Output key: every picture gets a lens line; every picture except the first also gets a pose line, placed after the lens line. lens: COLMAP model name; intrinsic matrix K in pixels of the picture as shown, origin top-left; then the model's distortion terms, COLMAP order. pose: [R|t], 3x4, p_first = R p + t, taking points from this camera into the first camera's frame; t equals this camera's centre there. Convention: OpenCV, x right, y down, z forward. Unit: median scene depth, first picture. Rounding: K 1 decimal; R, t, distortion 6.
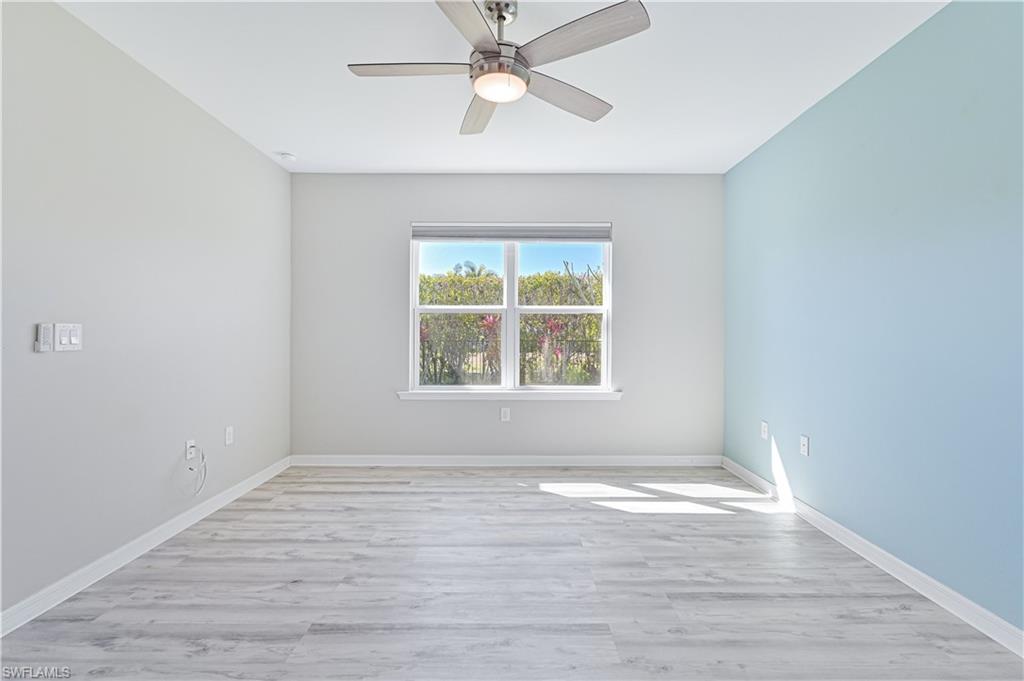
lens RADIAL K [[441.0, 0, 510.8], [0, 441.0, 337.3], [0, 0, 1]] dist [-0.000620, 0.000054]
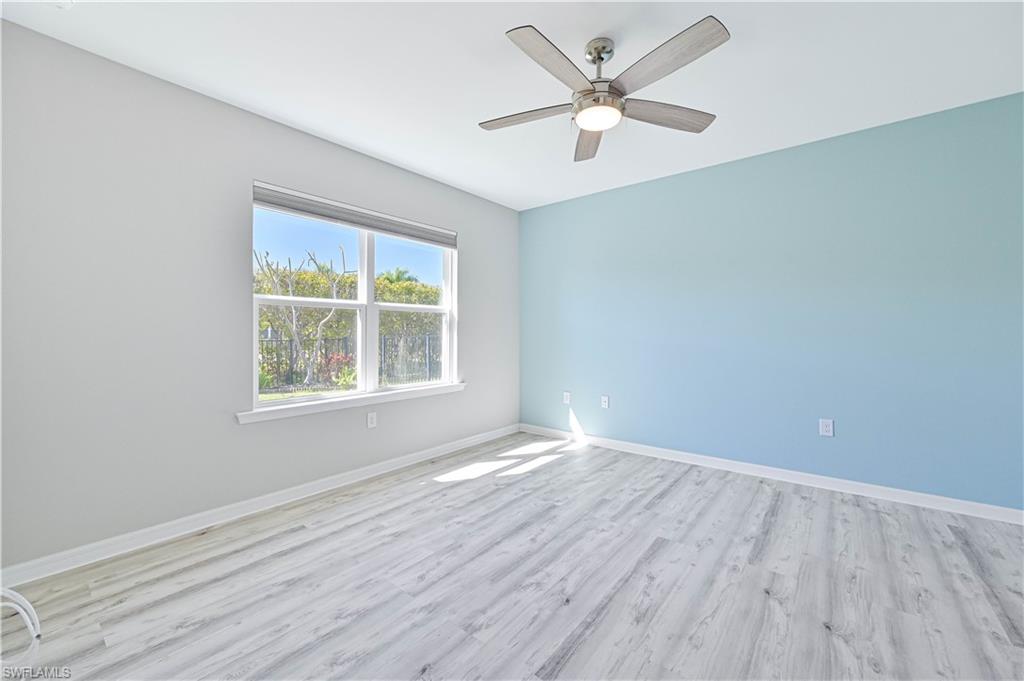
lens RADIAL K [[406.6, 0, 509.5], [0, 406.6, 336.1], [0, 0, 1]] dist [-0.002135, -0.000012]
pose [[0.632492, -0.010598, 0.774495, -0.558015], [0.010041, 0.999935, 0.005483, -0.000862], [-0.774502, 0.004309, 0.632557, 0.282530]]
